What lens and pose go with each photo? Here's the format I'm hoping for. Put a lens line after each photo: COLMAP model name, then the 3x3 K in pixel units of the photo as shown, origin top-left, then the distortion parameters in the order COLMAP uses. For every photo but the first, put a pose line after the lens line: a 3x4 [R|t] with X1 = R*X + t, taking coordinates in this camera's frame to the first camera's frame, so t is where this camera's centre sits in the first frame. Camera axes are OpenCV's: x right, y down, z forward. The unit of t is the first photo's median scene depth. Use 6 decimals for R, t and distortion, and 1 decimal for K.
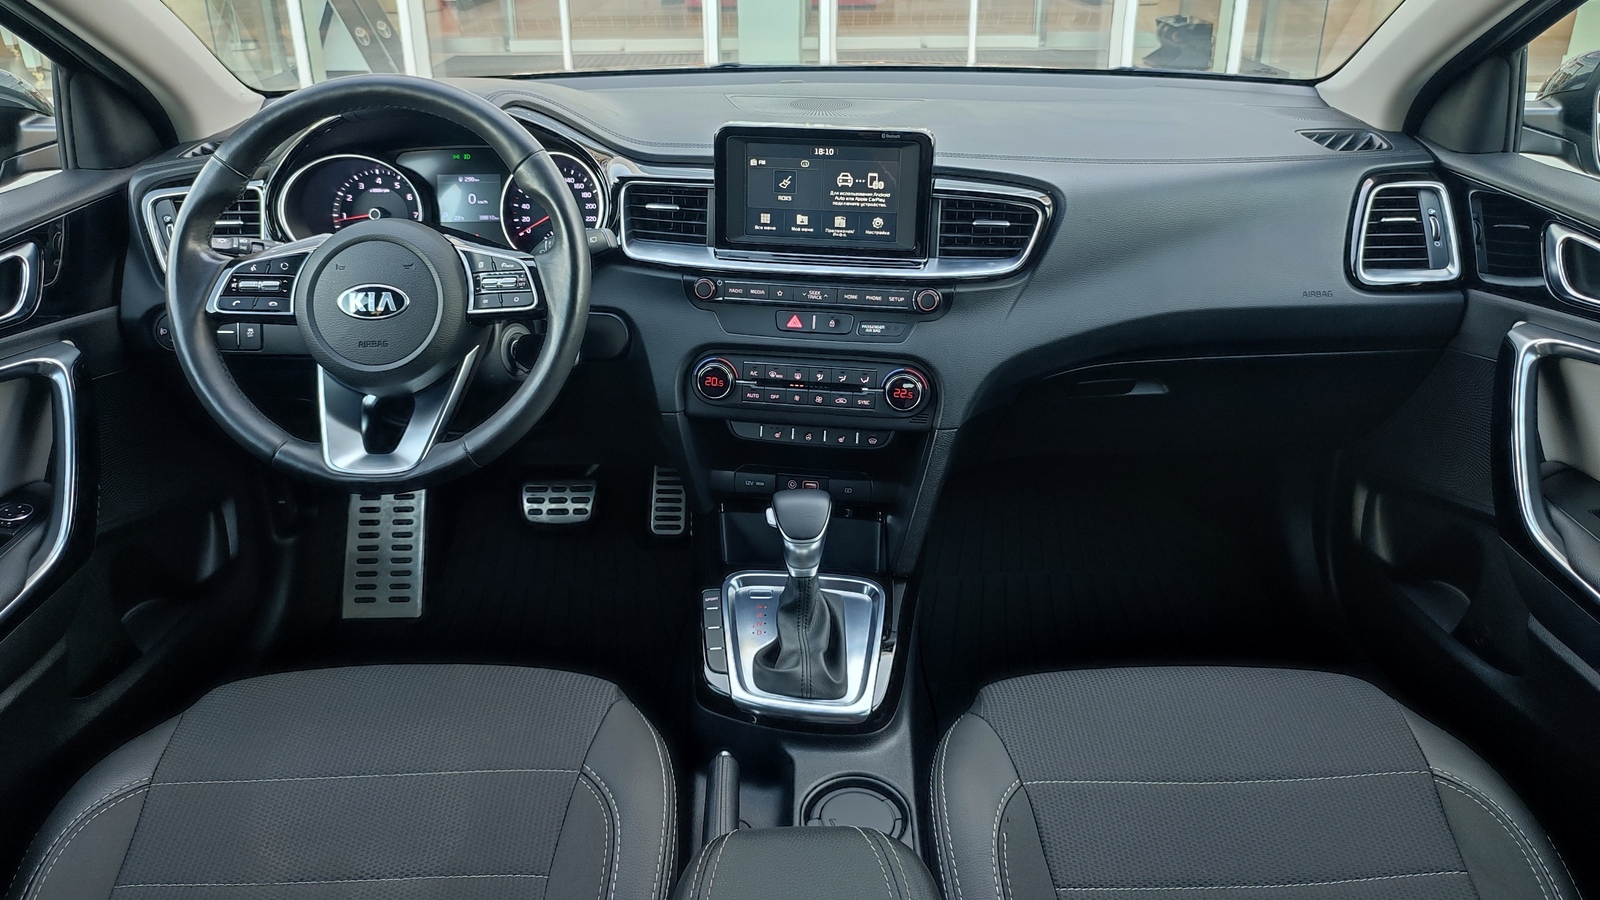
lens RADIAL K [[1148.4, 0, 800.3], [0, 1148.4, 414.9], [0, 0, 1]] dist [0.006566, -0.000259]
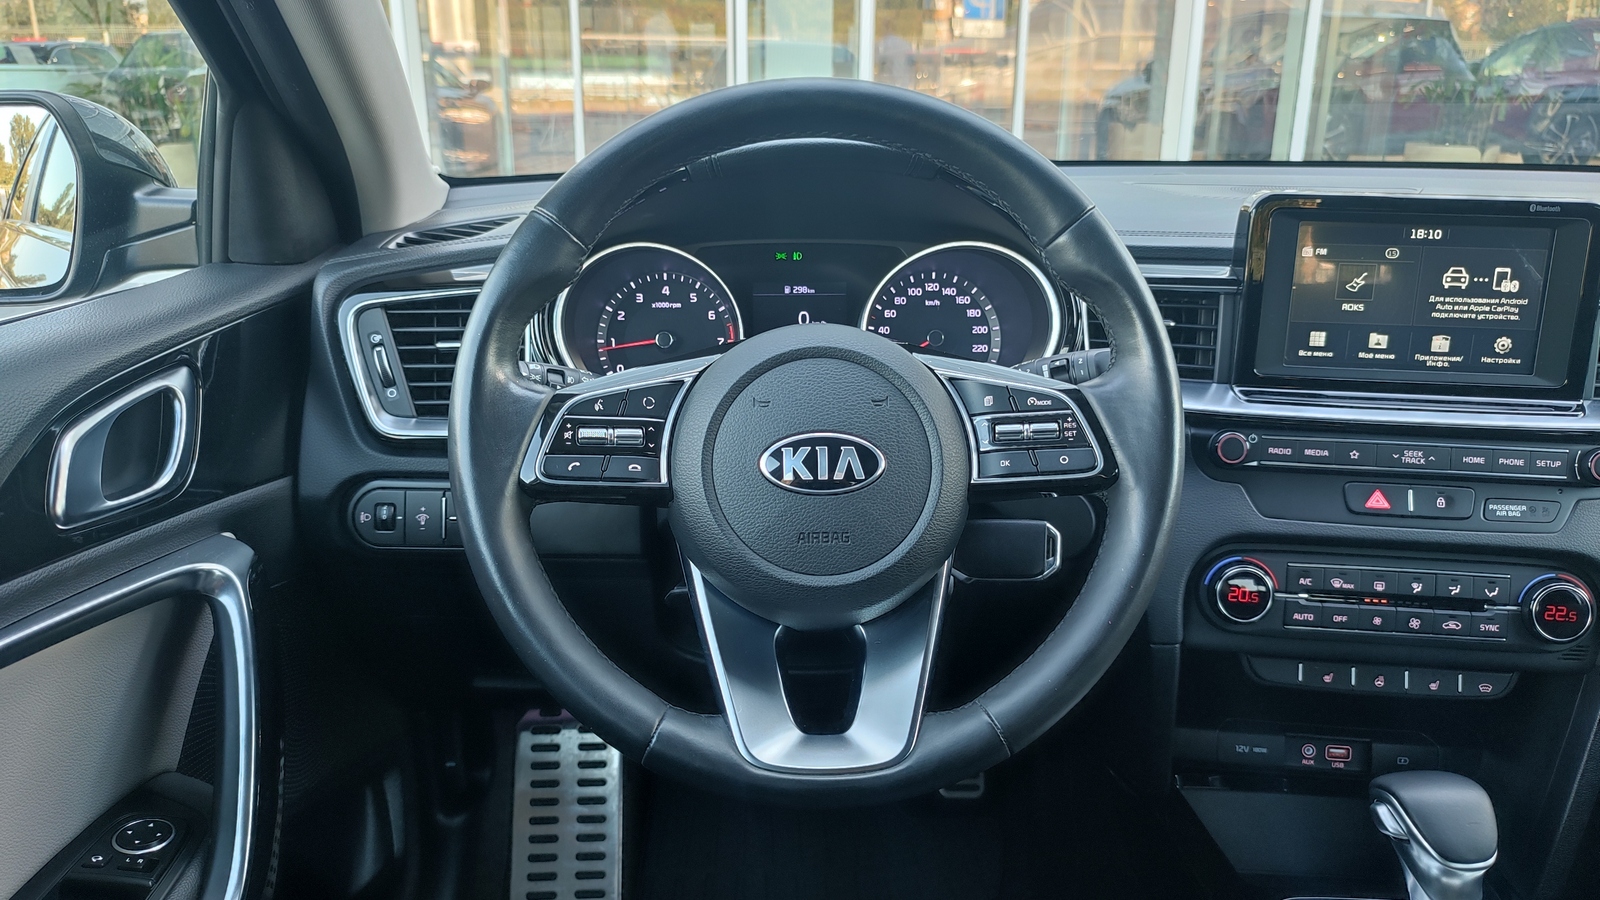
lens RADIAL K [[1179.7, 0, 800.7], [0, 1179.7, 511.1], [0, 0, 1]] dist [0.011870, -0.004531]
pose [[0.999601, -0.001251, 0.028205, -0.342368], [0.003433, 0.996992, -0.077425, -0.025848], [-0.028023, 0.077491, 0.996599, 0.363705]]
